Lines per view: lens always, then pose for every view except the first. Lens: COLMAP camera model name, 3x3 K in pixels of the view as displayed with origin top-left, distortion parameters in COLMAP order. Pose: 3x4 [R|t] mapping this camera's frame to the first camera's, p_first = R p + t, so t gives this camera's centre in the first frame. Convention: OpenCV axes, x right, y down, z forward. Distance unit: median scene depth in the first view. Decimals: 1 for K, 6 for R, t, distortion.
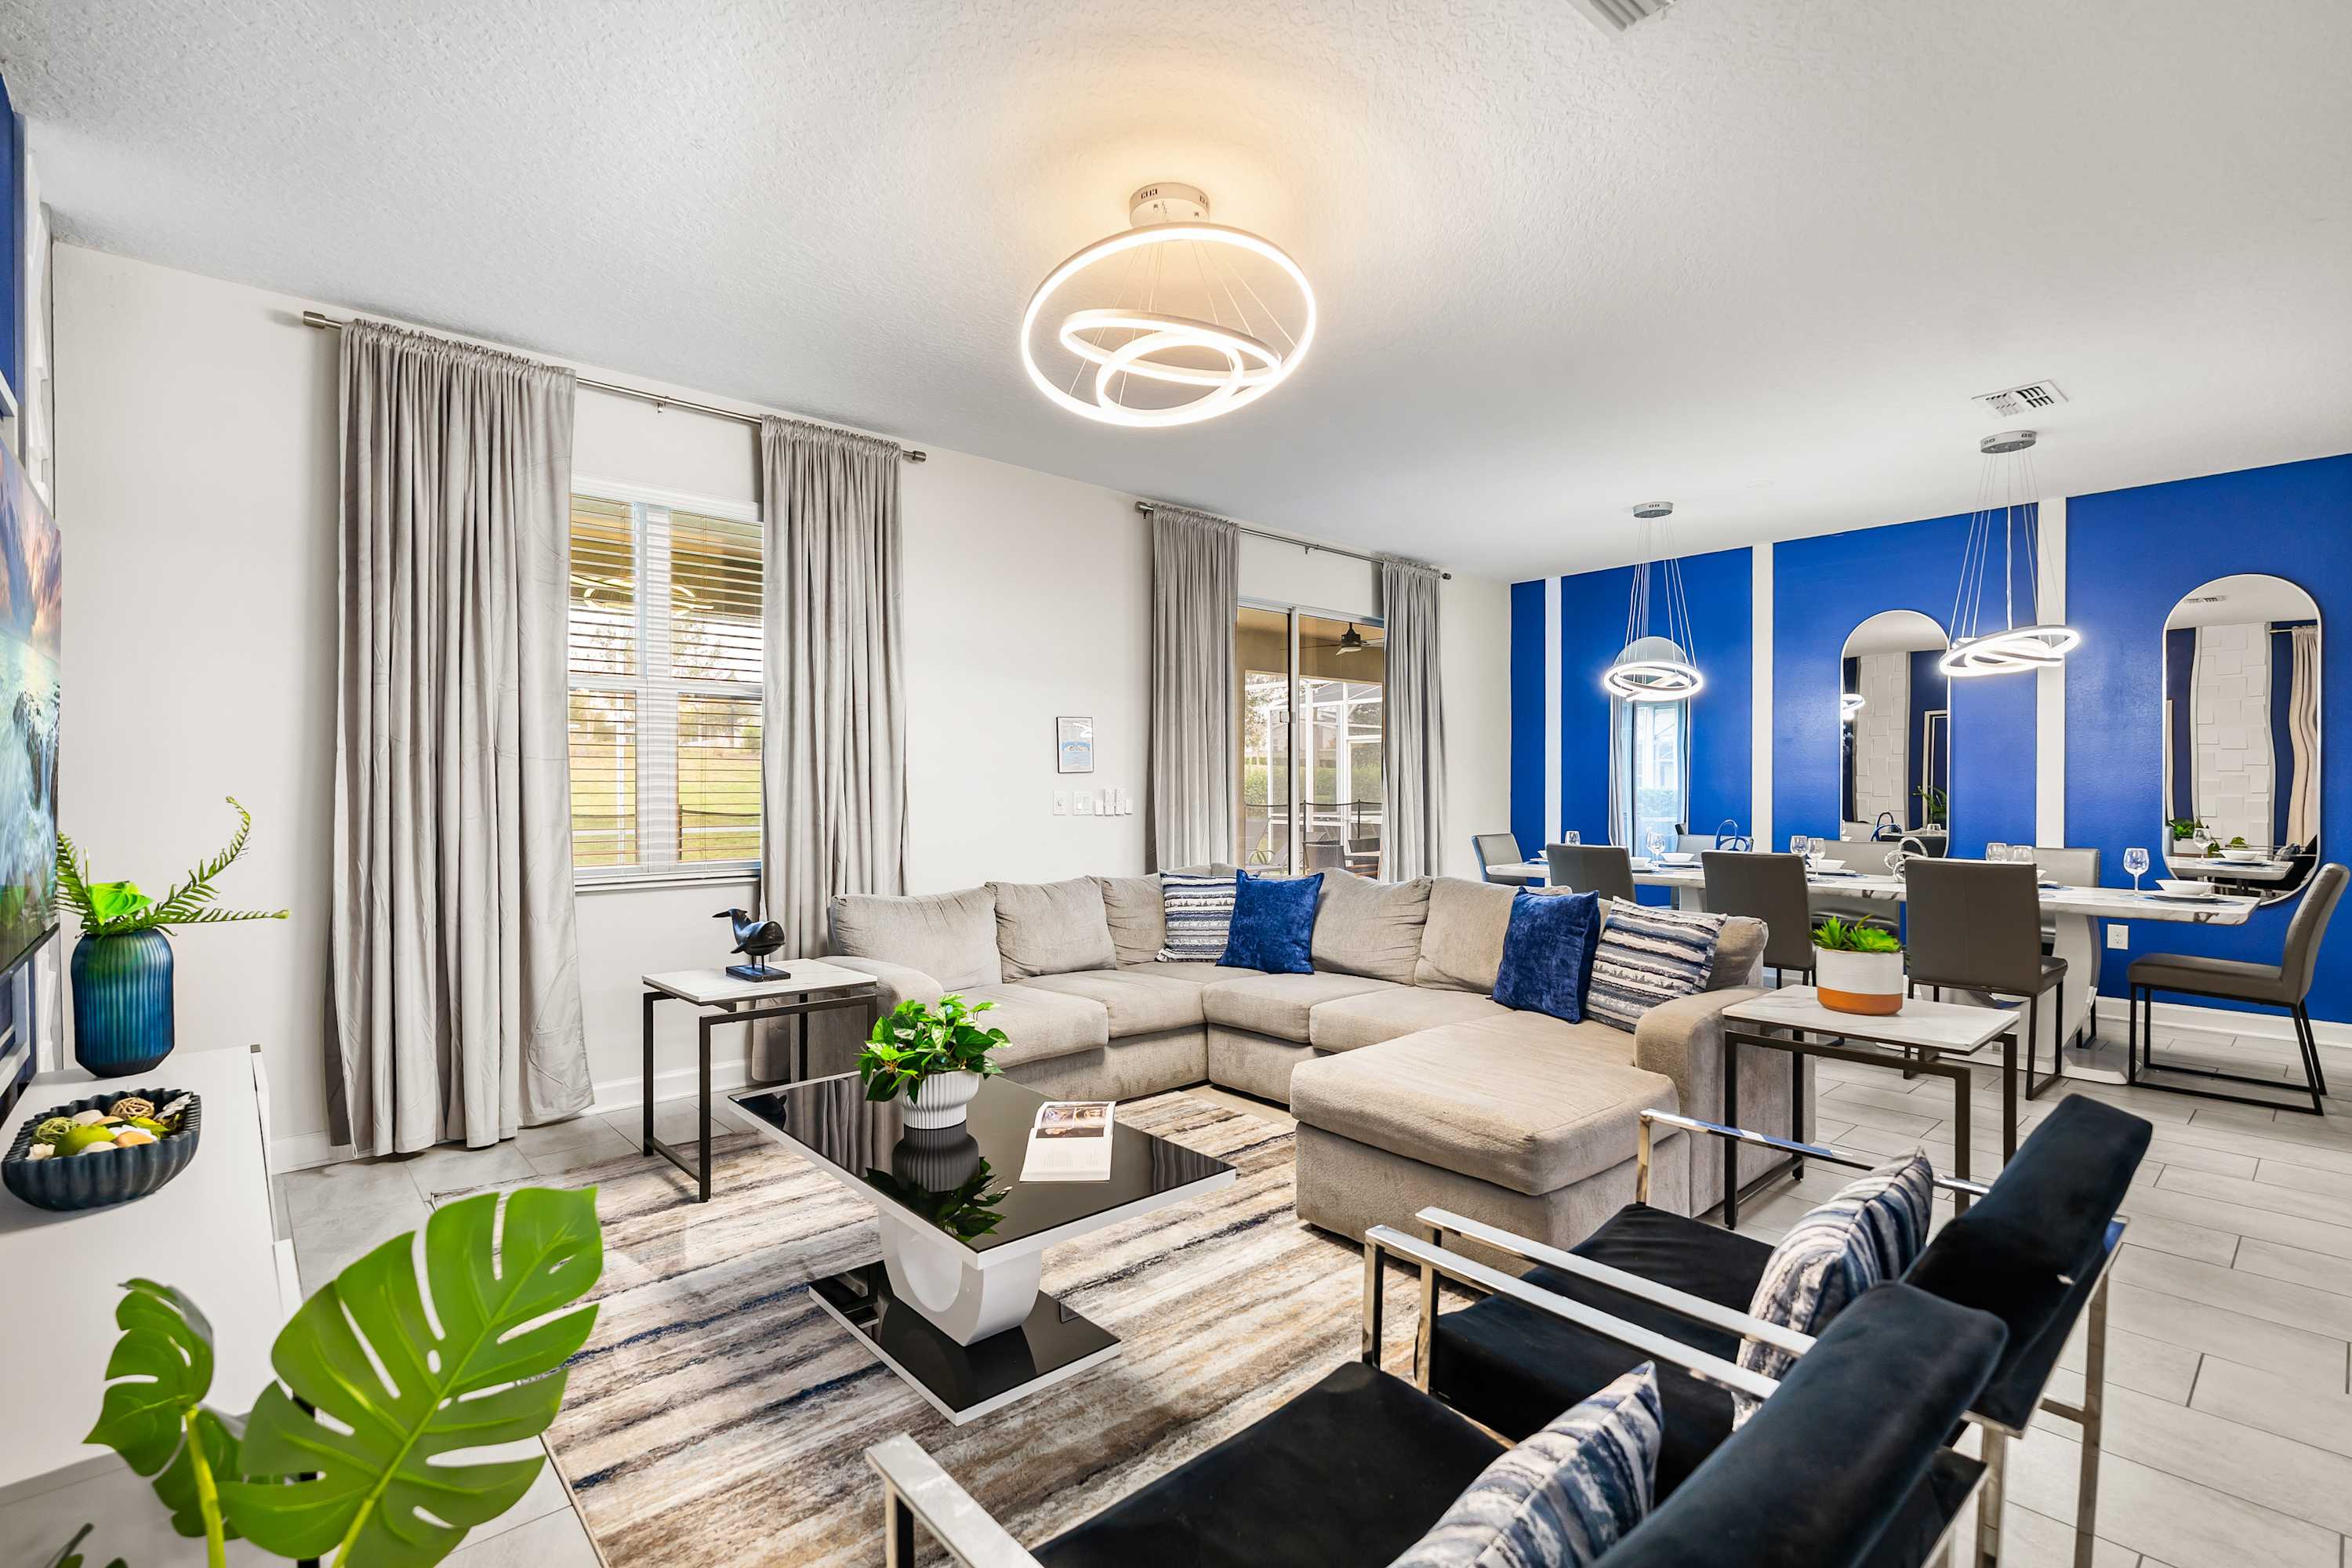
lens RADIAL K [[1049.9, 0, 1191.6], [0, 1049.9, 804.2], [0, 0, 1]] dist [0.009969, 0.000852]
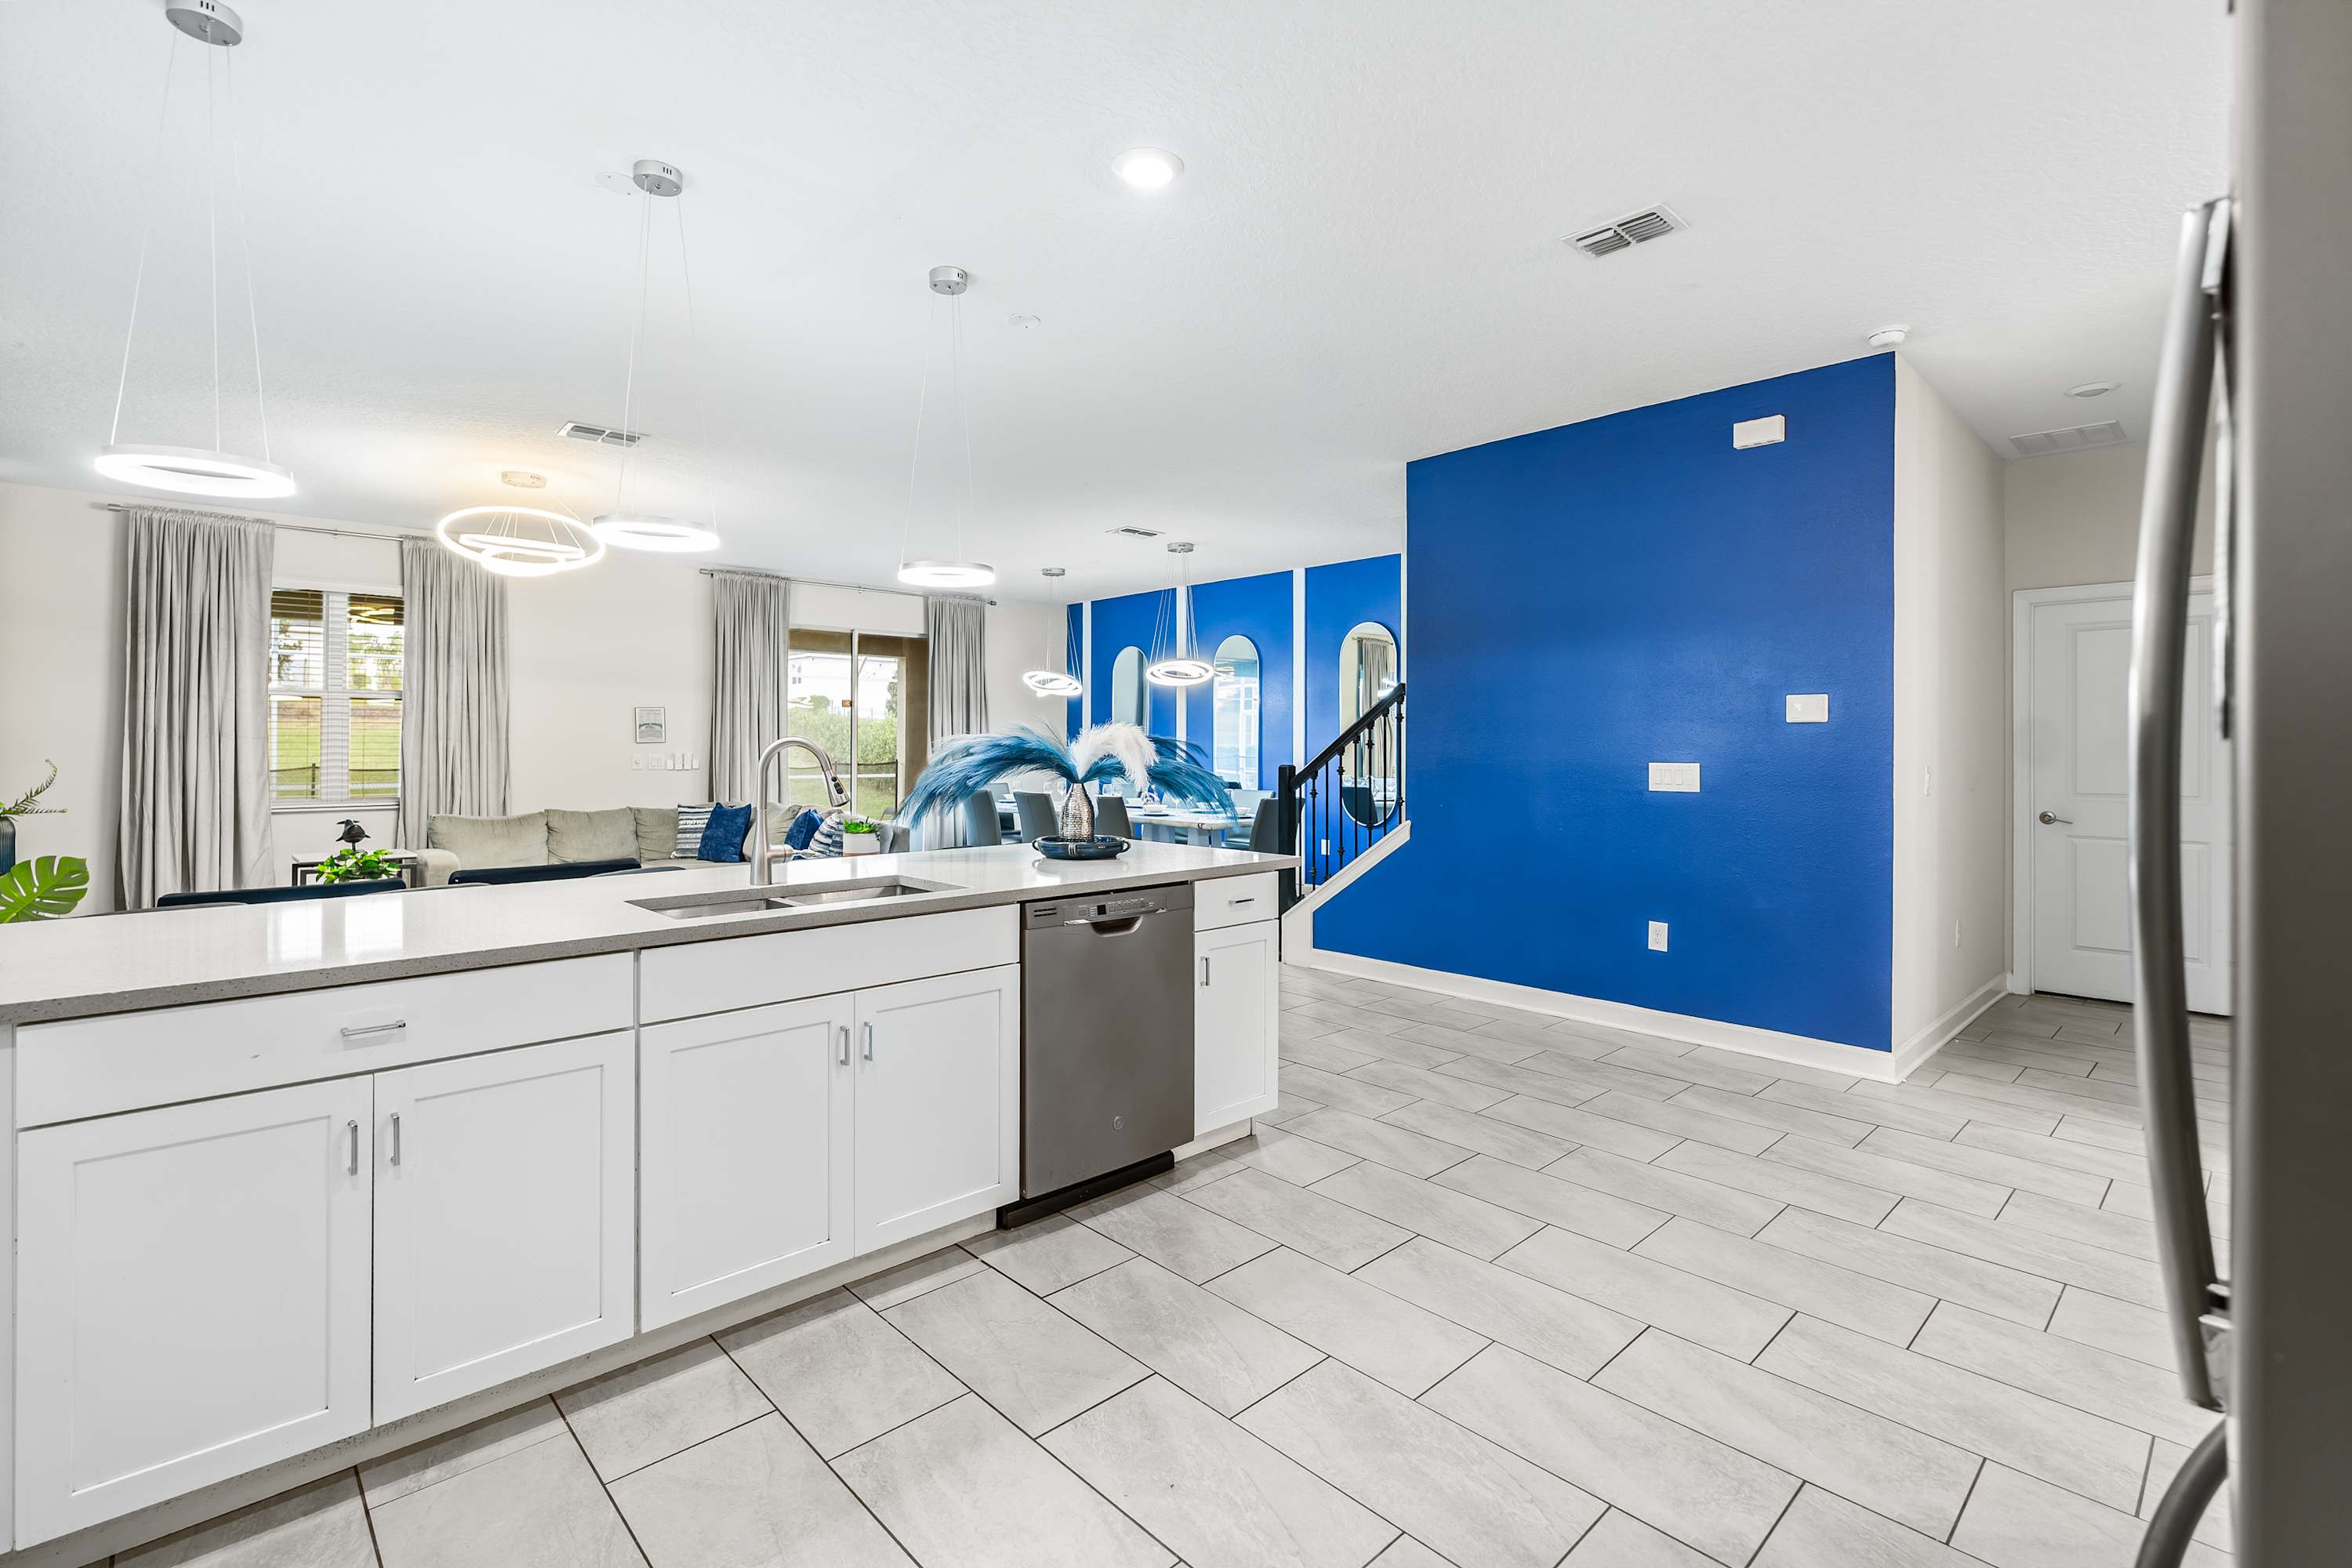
lens RADIAL K [[1049.9, 0, 1187.0], [0, 1049.9, 743.4], [0, 0, 1]] dist [0.009969, 0.000852]
pose [[0.999630, 0.000423, 0.027184, 0.862184], [0.000077, 0.999831, -0.018395, -0.000021], [-0.027187, 0.018390, 0.999461, -0.783011]]
